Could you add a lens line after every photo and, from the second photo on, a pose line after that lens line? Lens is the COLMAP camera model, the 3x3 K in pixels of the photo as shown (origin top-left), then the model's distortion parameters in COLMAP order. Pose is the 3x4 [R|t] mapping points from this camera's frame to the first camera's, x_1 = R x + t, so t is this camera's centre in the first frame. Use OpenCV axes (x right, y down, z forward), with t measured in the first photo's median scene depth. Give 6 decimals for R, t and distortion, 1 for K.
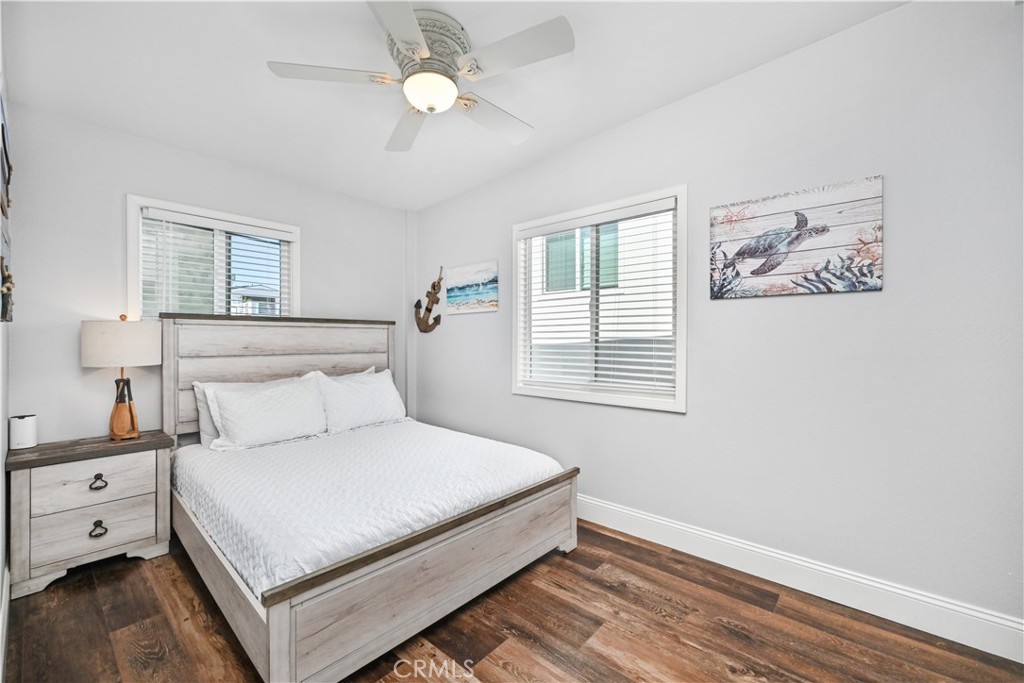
lens RADIAL K [[413.2, 0, 514.6], [0, 413.2, 343.4], [0, 0, 1]] dist [-0.000791, -0.000255]
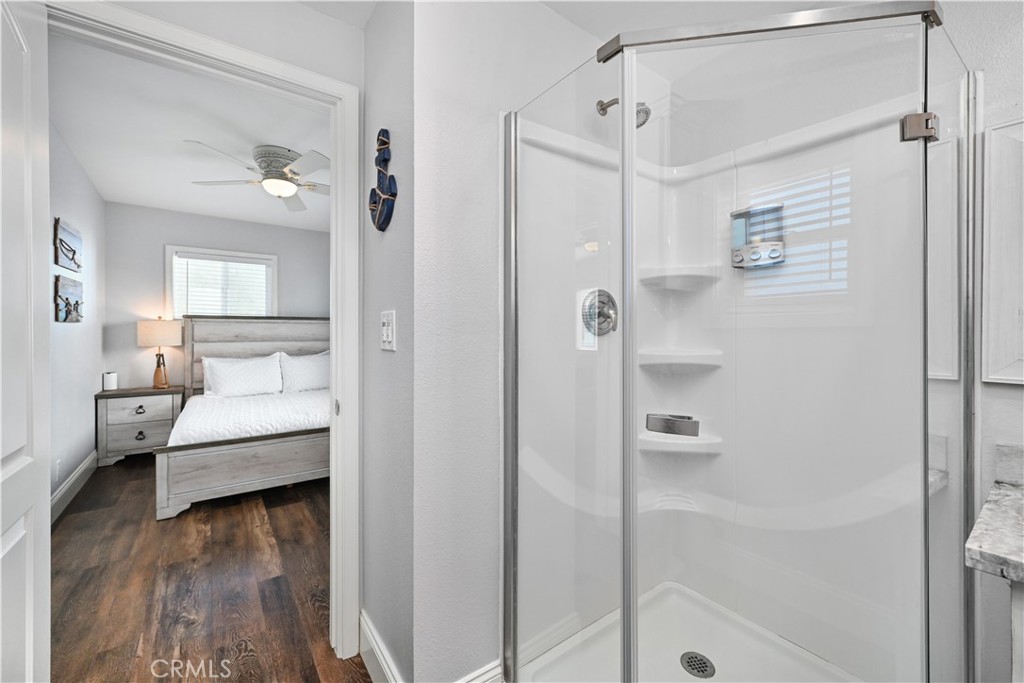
lens RADIAL K [[405.1, 0, 509.7], [0, 405.1, 339.5], [0, 0, 1]] dist [-0.000573, -0.000109]
pose [[0.975986, 0.006003, -0.217751, 0.779693], [-0.004246, 0.999955, 0.008535, 0.005837], [0.217792, -0.007405, 0.975967, -0.306182]]
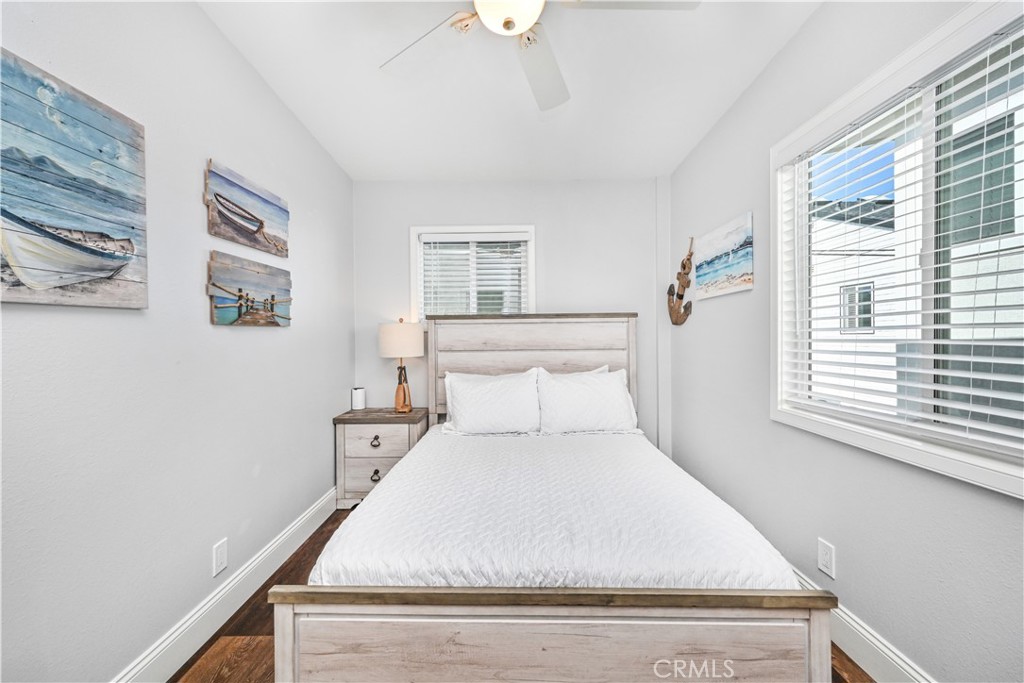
lens RADIAL K [[411.3, 0, 507.1], [0, 411.3, 337.4], [0, 0, 1]] dist [0.012339, -0.000124]
pose [[0.653478, -0.005184, -0.756928, 0.254133], [0.003012, 0.999986, -0.004249, -0.000853], [0.756940, 0.000497, 0.653485, 0.360662]]
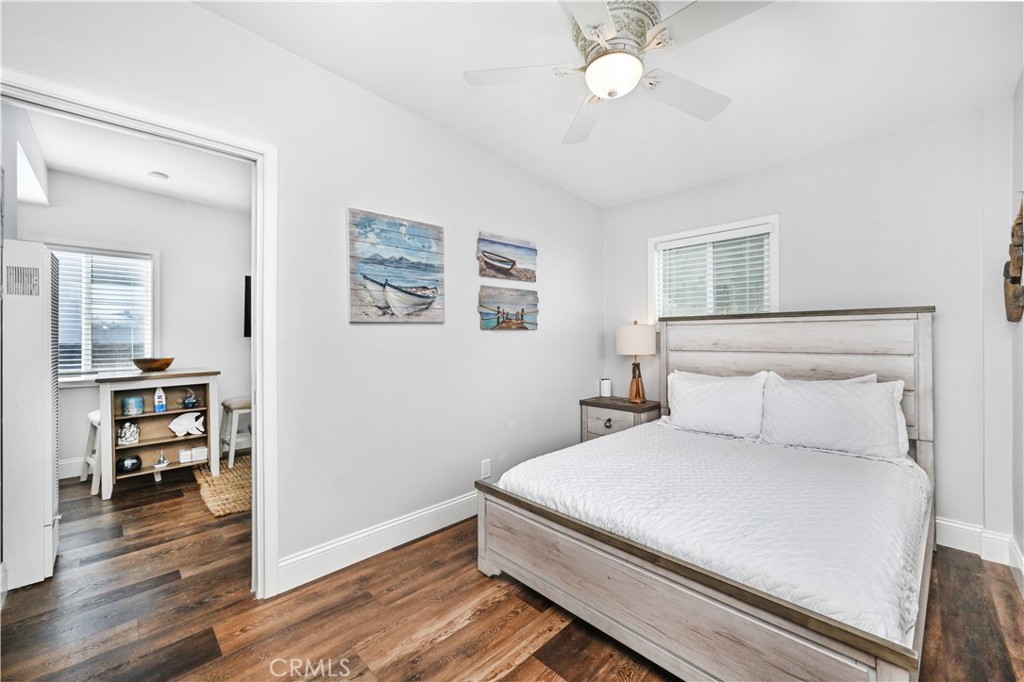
lens RADIAL K [[405.1, 0, 509.7], [0, 405.1, 339.0], [0, 0, 1]] dist [-0.000573, -0.000109]
pose [[-0.067400, 0.003101, -0.997721, 0.526745], [-0.004811, 0.999983, 0.003433, -0.004696], [0.997714, 0.005032, -0.067384, 0.586560]]
